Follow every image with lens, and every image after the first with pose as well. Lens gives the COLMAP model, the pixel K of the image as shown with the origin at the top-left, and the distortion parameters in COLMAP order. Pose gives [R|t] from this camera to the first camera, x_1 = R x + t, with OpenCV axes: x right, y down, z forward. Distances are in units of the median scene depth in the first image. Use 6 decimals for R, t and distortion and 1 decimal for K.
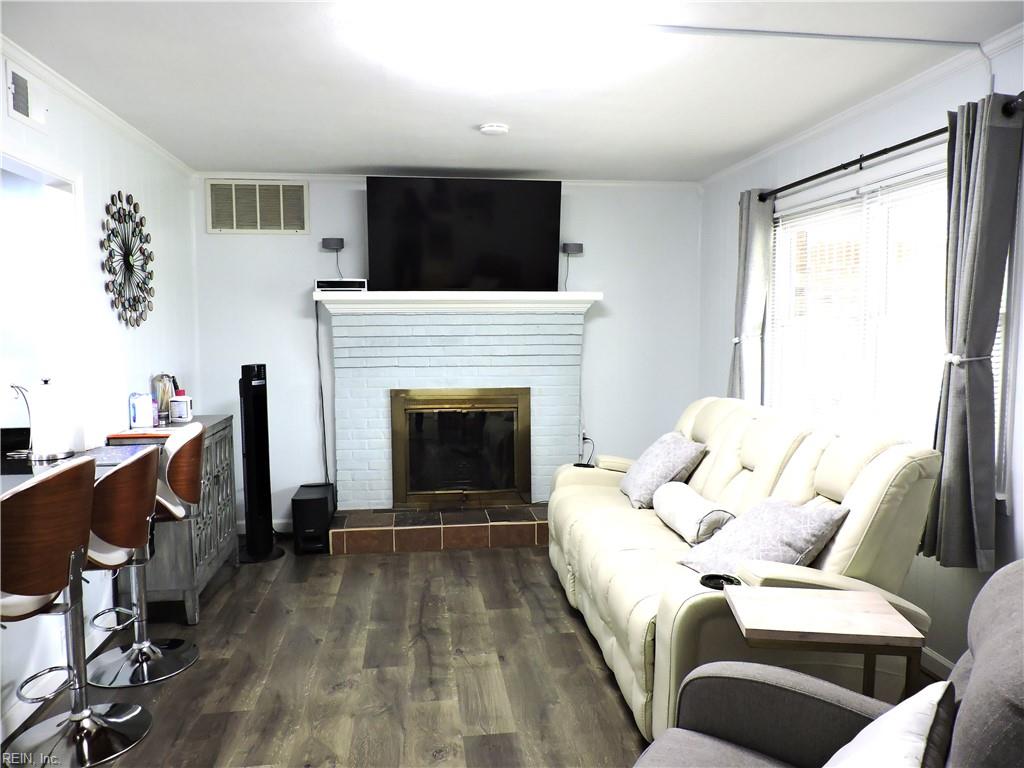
lens RADIAL K [[732.4, 0, 509.0], [0, 732.4, 386.3], [0, 0, 1]] dist [-0.013896, -0.001051]
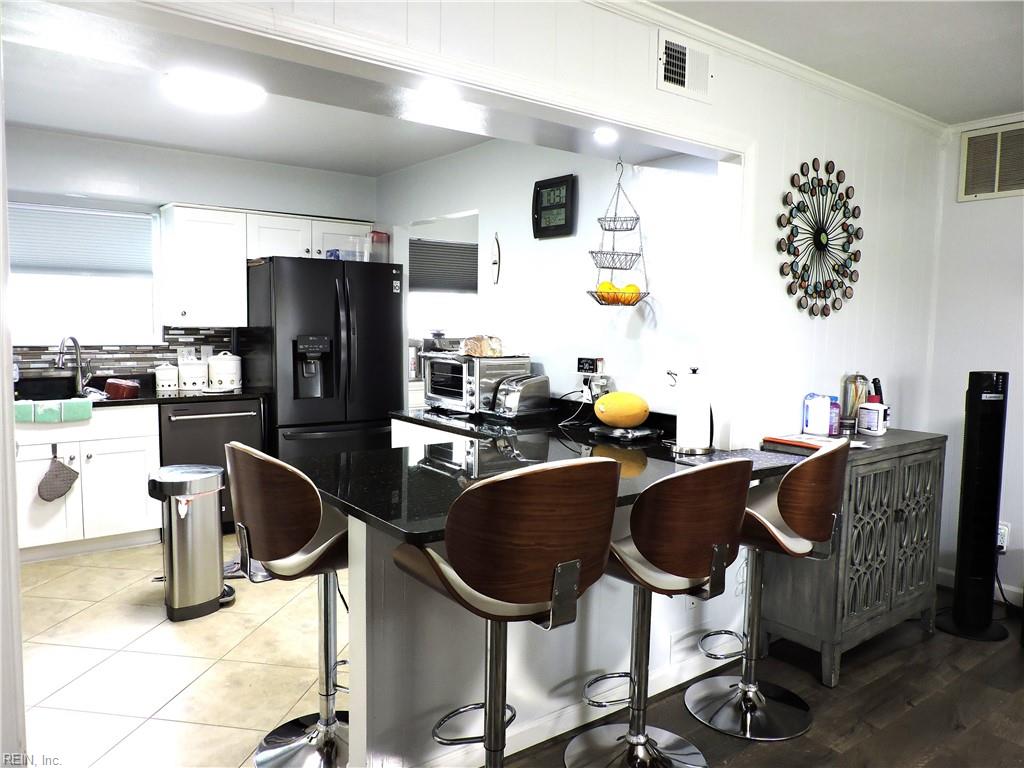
lens RADIAL K [[732.4, 0, 516.9], [0, 732.4, 387.6], [0, 0, 1]] dist [-0.013896, -0.001051]
pose [[0.501958, 0.089184, -0.860281, 0.053434], [-0.089395, 0.994692, 0.050958, -0.010637], [0.860260, 0.051326, 0.507266, 0.266677]]
